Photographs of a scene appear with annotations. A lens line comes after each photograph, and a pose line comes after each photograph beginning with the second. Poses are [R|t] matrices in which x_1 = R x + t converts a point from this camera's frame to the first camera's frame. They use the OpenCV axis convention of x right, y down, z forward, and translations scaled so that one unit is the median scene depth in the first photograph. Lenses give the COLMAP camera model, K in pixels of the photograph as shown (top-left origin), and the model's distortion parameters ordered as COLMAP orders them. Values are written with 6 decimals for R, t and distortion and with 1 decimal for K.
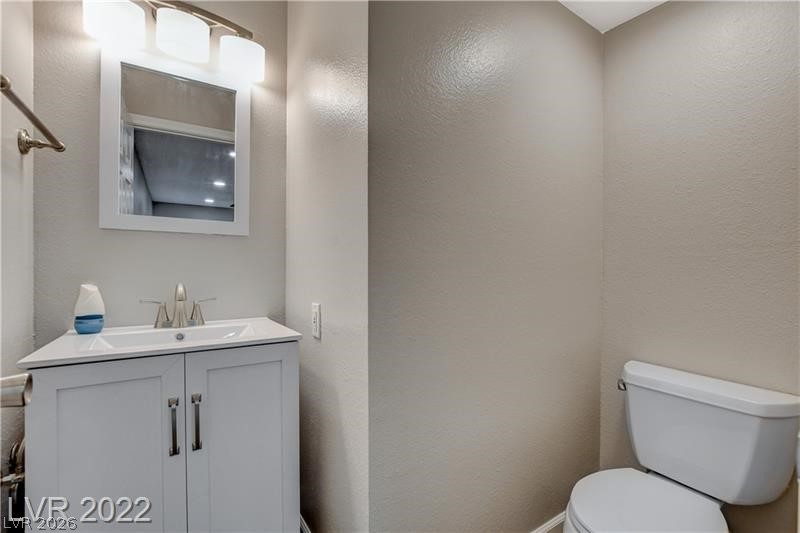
lens RADIAL K [[348.5, 0, 400.0], [0, 348.5, 266.5], [0, 0, 1]] dist [-0.021287, -0.000037]
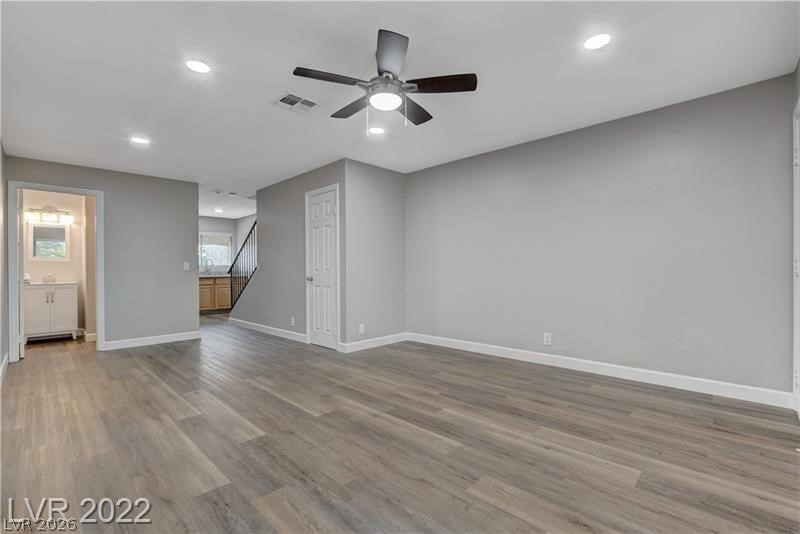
lens RADIAL K [[361.4, 0, 399.1], [0, 361.4, 265.3], [0, 0, 1]] dist [-0.000961, -0.000195]
pose [[0.981509, -0.009849, 0.191160, 3.108901], [0.012072, 0.999872, -0.010467, 0.052587], [-0.191033, 0.012581, 0.981503, -4.752562]]
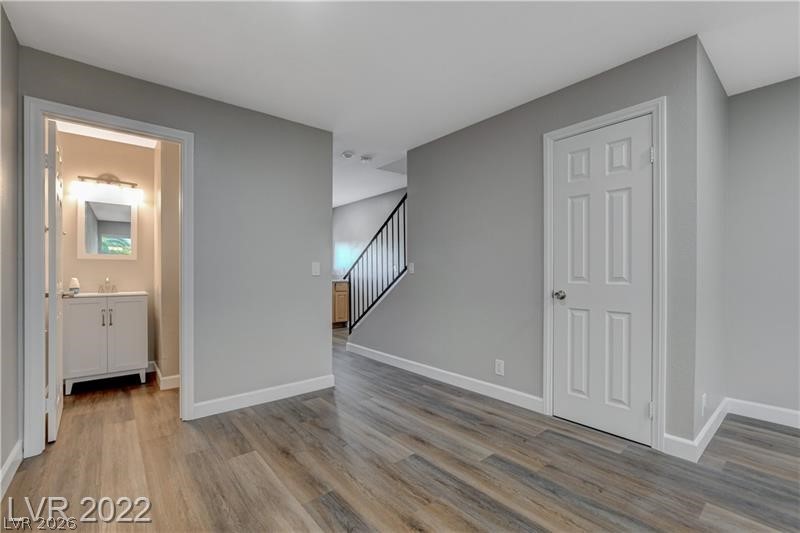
lens RADIAL K [[350.0, 0, 400.0], [0, 350.0, 266.5], [0, 0, 1]] dist [-0.001943, 0.000266]
pose [[0.995277, -0.001746, 0.097062, 1.601299], [0.003002, 0.999914, -0.012796, 0.000529], [-0.097031, 0.013027, 0.995196, -2.272403]]
